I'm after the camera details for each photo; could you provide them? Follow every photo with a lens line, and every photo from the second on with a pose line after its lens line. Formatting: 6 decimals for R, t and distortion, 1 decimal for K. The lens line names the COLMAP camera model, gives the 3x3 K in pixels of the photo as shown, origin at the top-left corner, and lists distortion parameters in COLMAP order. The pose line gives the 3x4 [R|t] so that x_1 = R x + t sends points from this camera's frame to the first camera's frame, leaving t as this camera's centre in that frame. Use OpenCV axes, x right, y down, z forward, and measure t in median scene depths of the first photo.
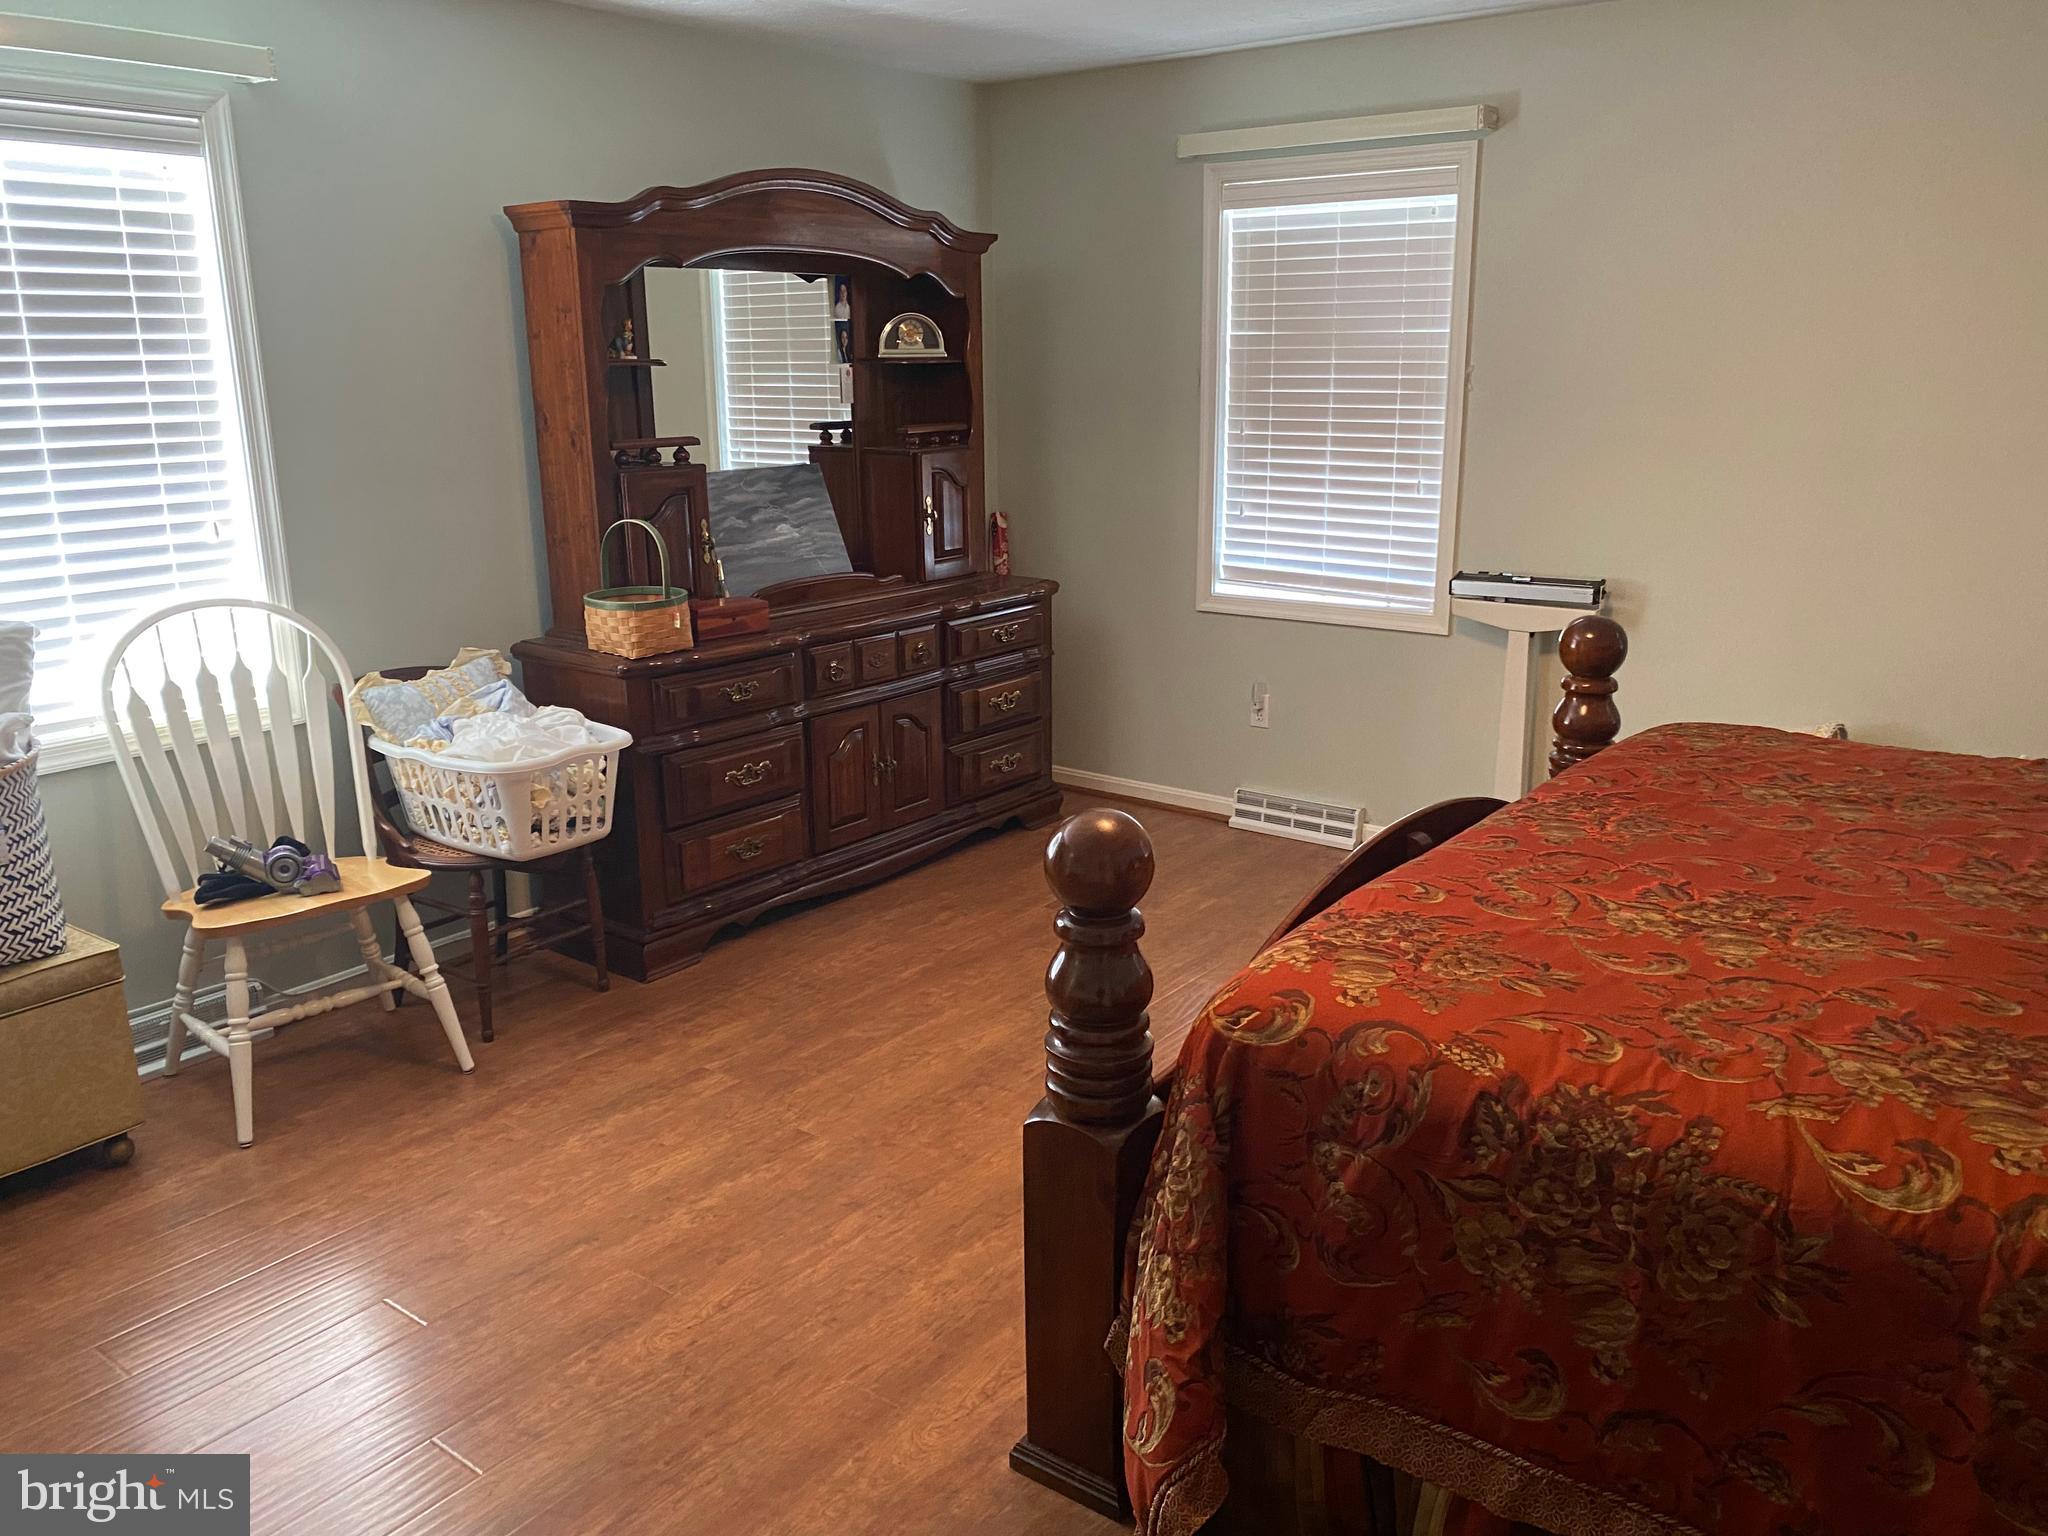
lens RADIAL K [[1565.2, 0, 1021.8], [0, 1565.2, 699.4], [0, 0, 1]] dist [0.005230, -0.028468]
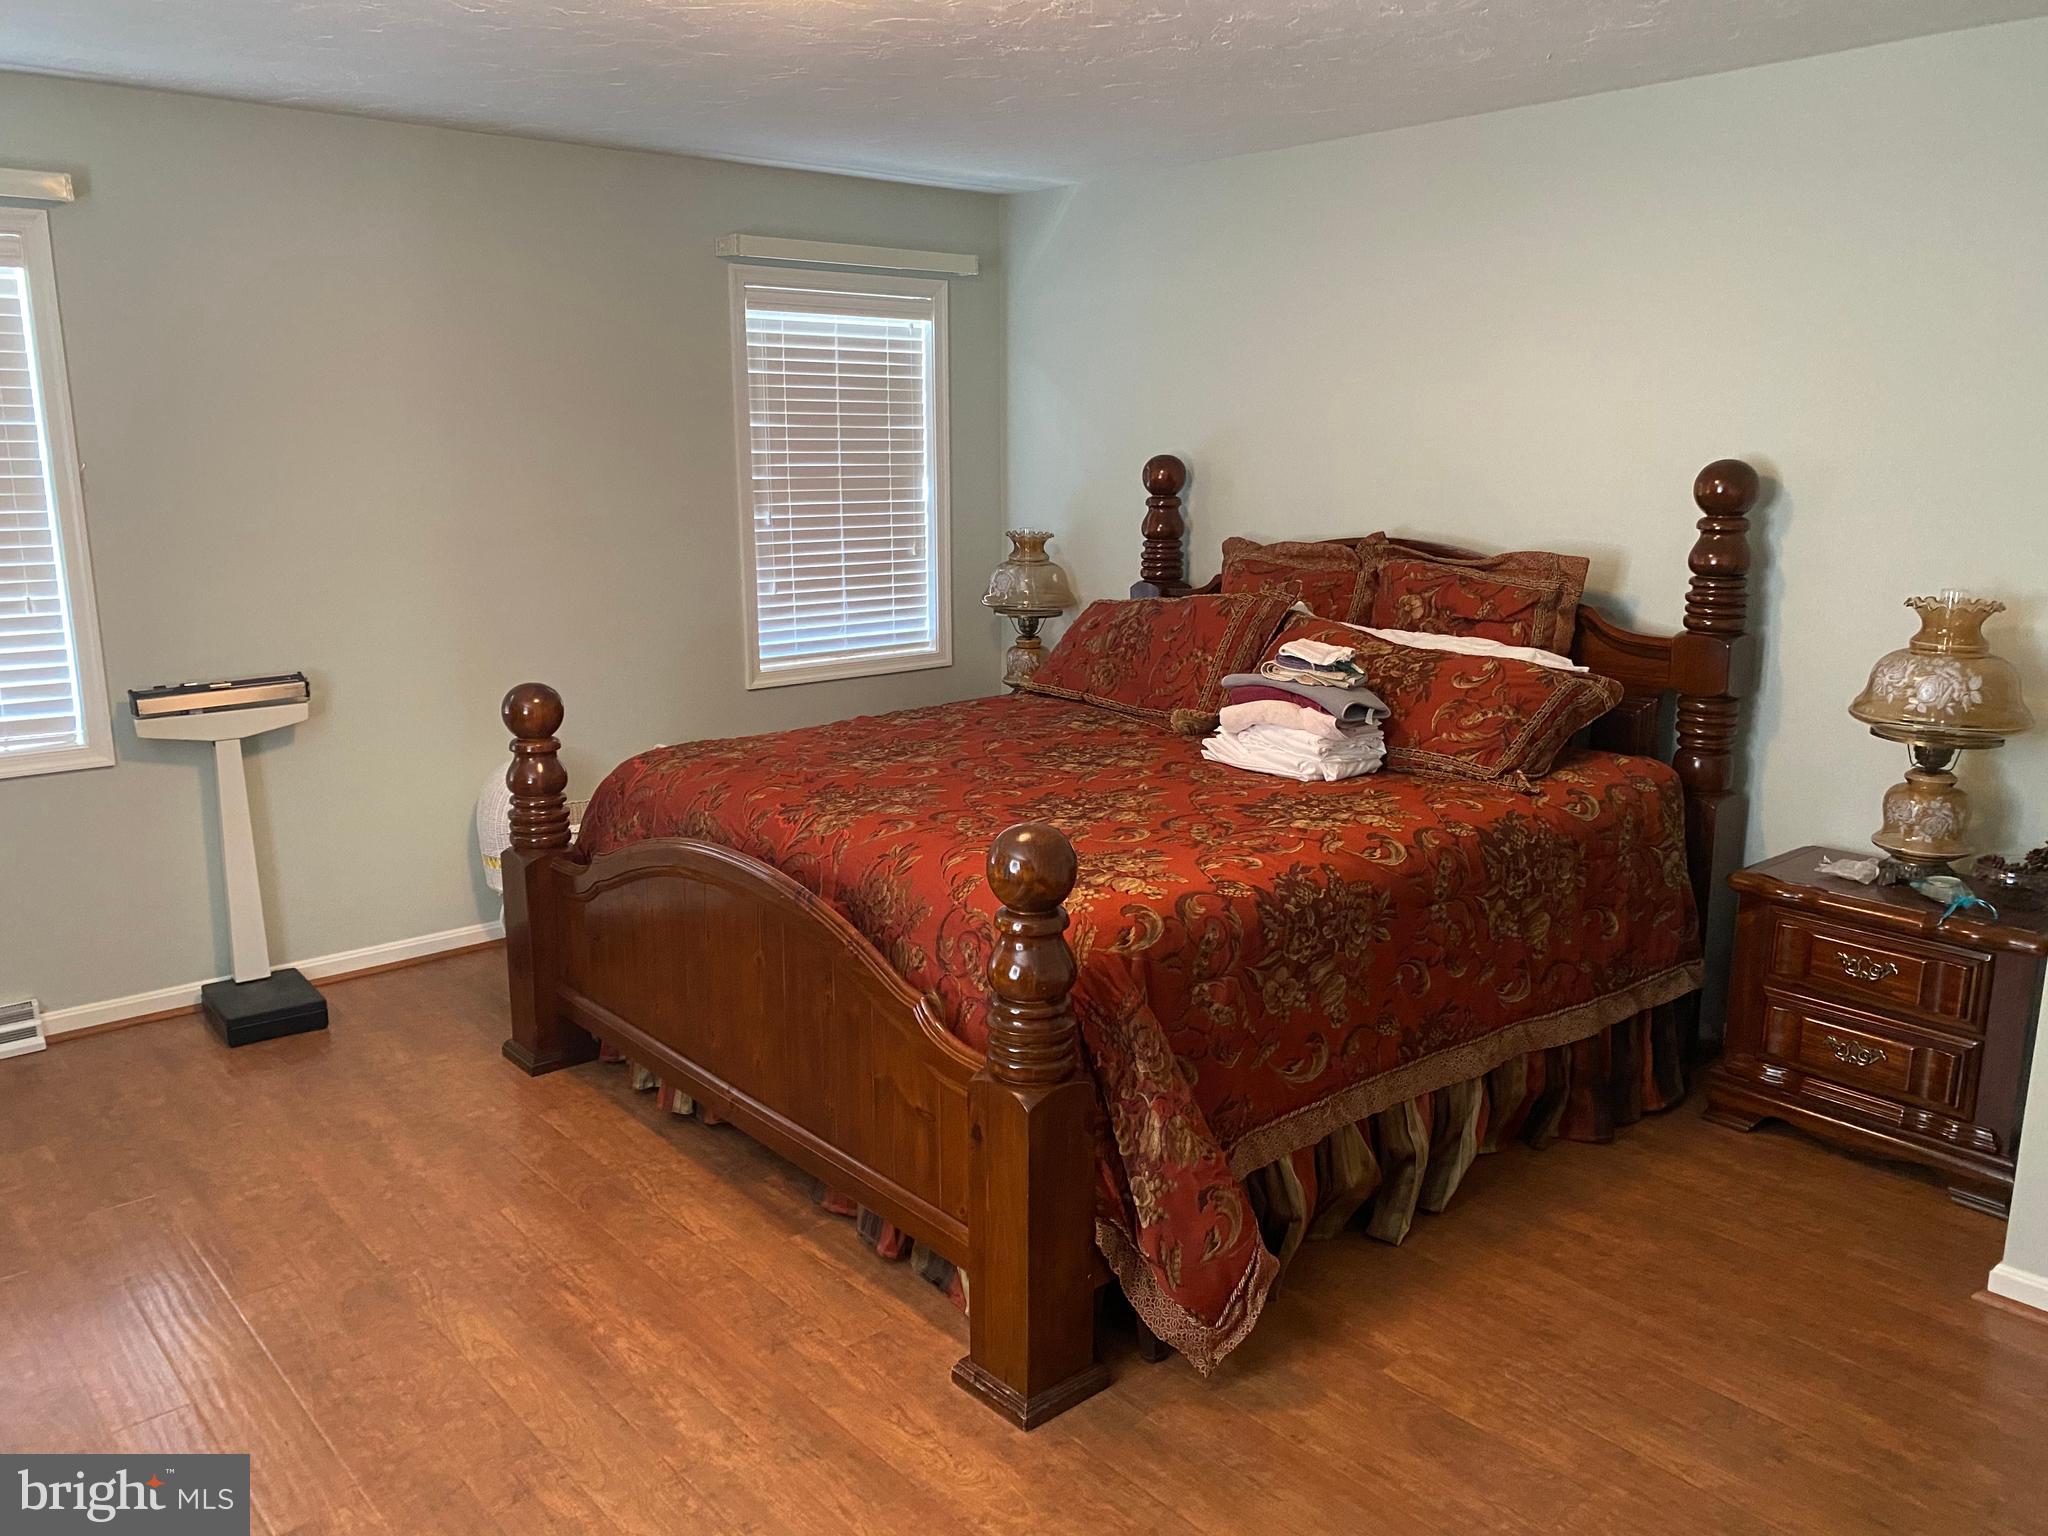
lens RADIAL K [[1553.9, 0, 1015.3], [0, 1553.9, 762.9], [0, 0, 1]] dist [0.002495, -0.006974]
pose [[0.189545, -0.181974, 0.964862, -0.980690], [0.207039, 0.967989, 0.141891, -0.127944], [-0.959796, 0.172869, 0.221153, 0.670810]]
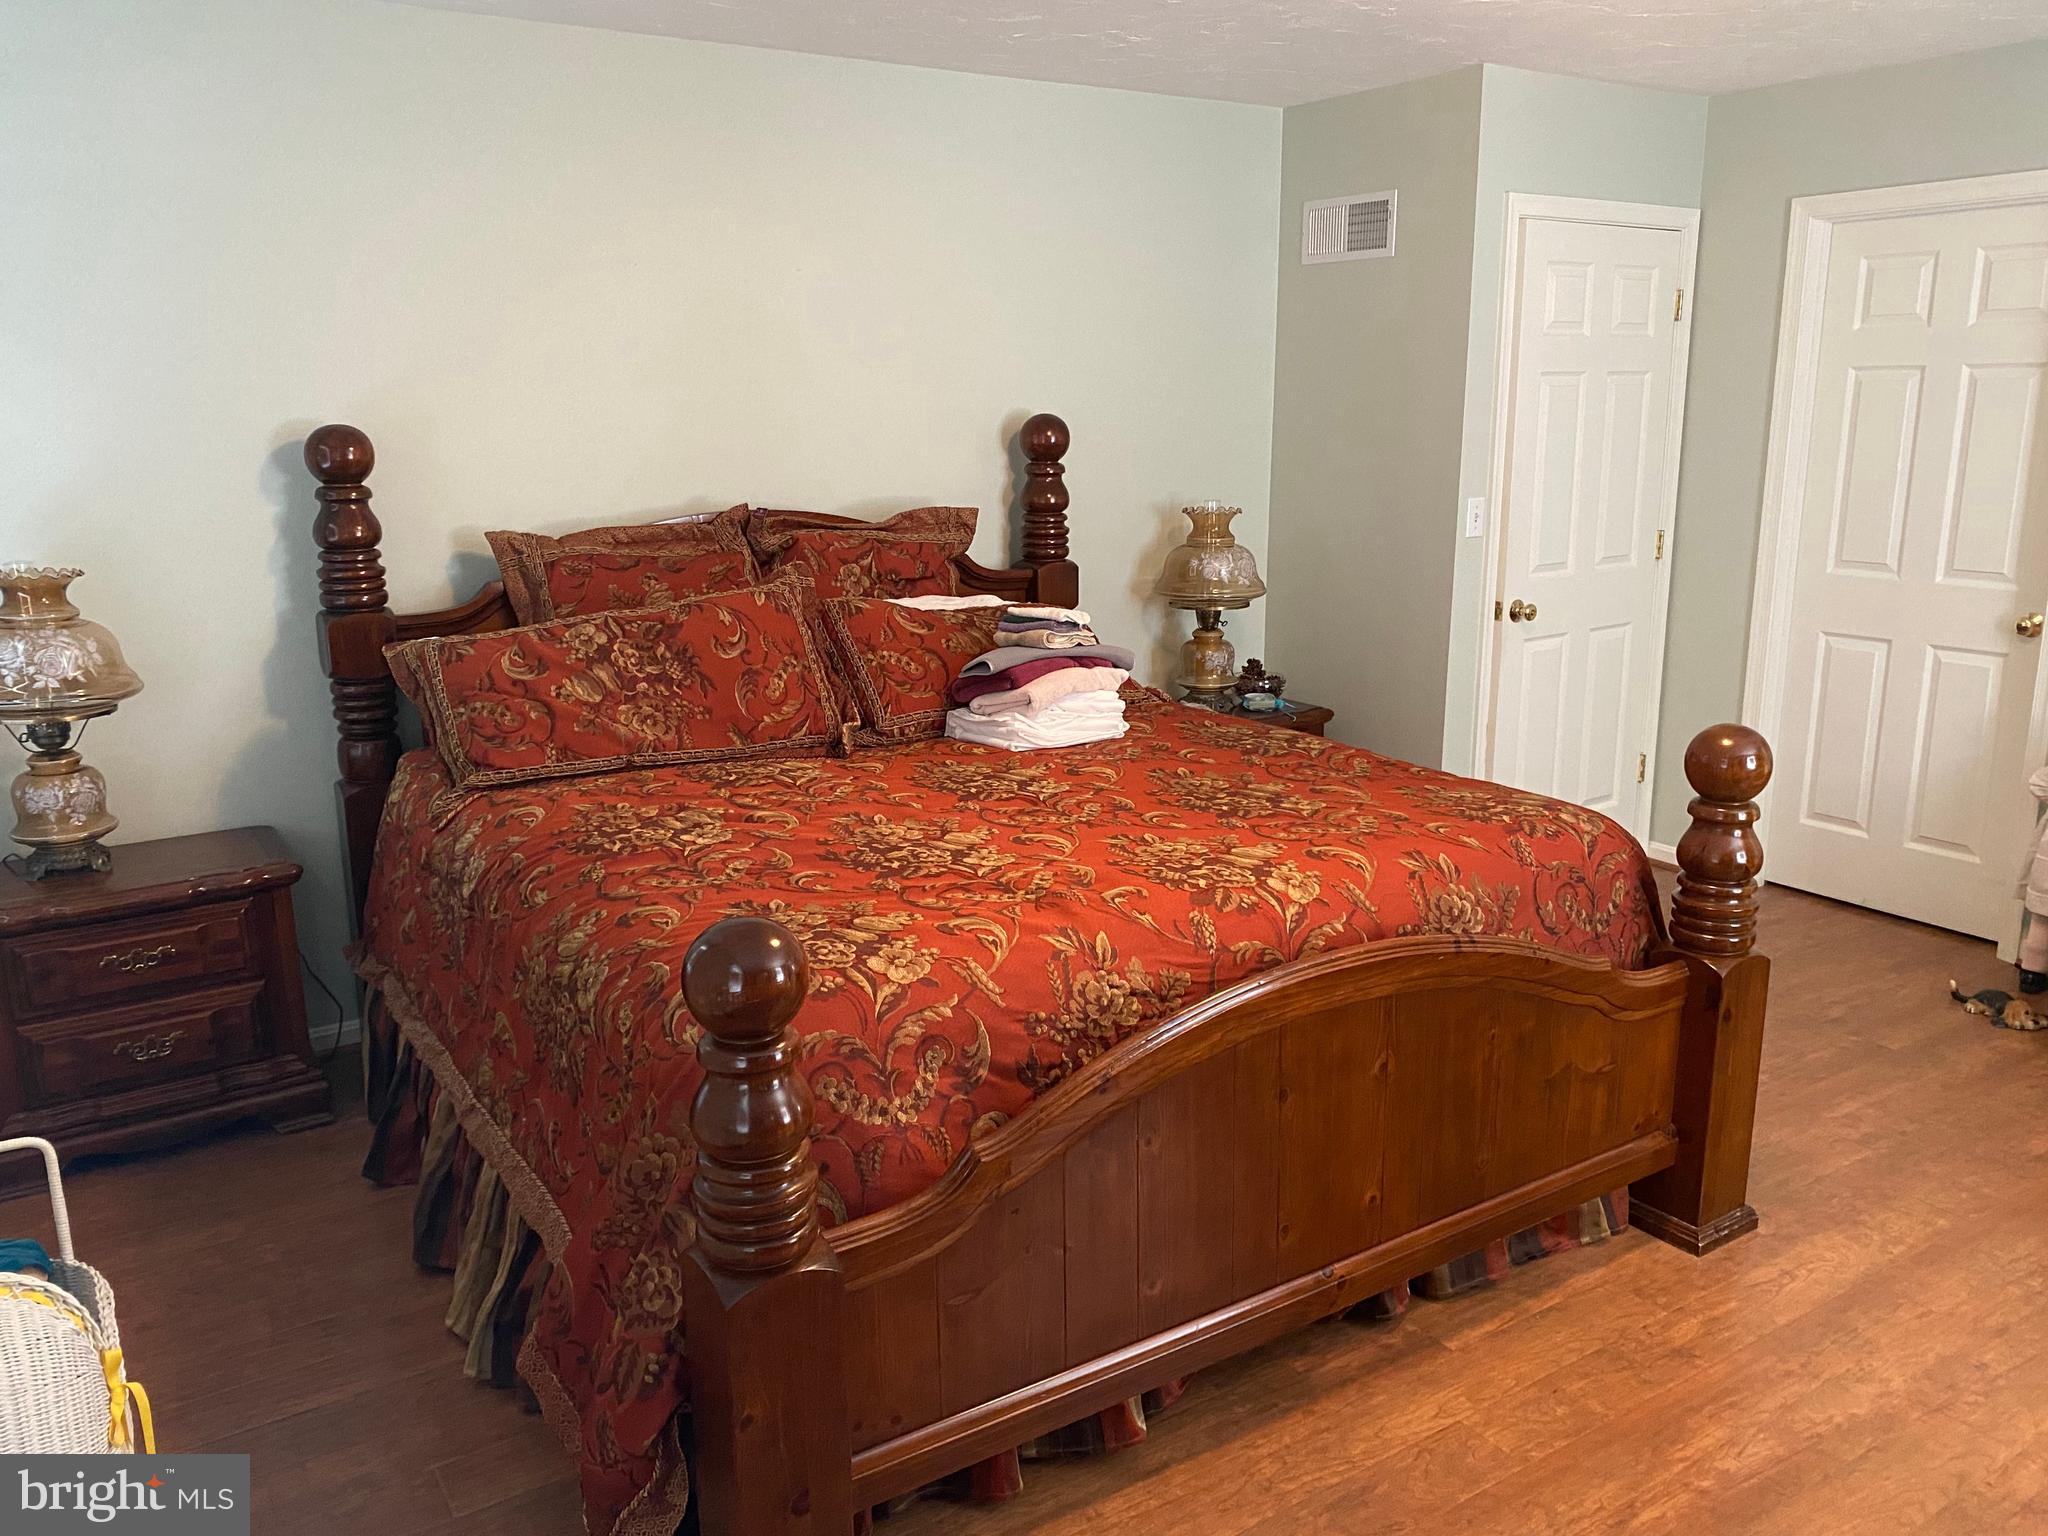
lens RADIAL K [[1553.9, 0, 1015.3], [0, 1553.9, 762.9], [0, 0, 1]] dist [0.002495, -0.006974]
pose [[-0.943093, -0.051095, 0.328580, 0.172202], [0.097706, 0.901929, 0.420687, -0.479719], [-0.317850, 0.428852, -0.845611, 2.125583]]
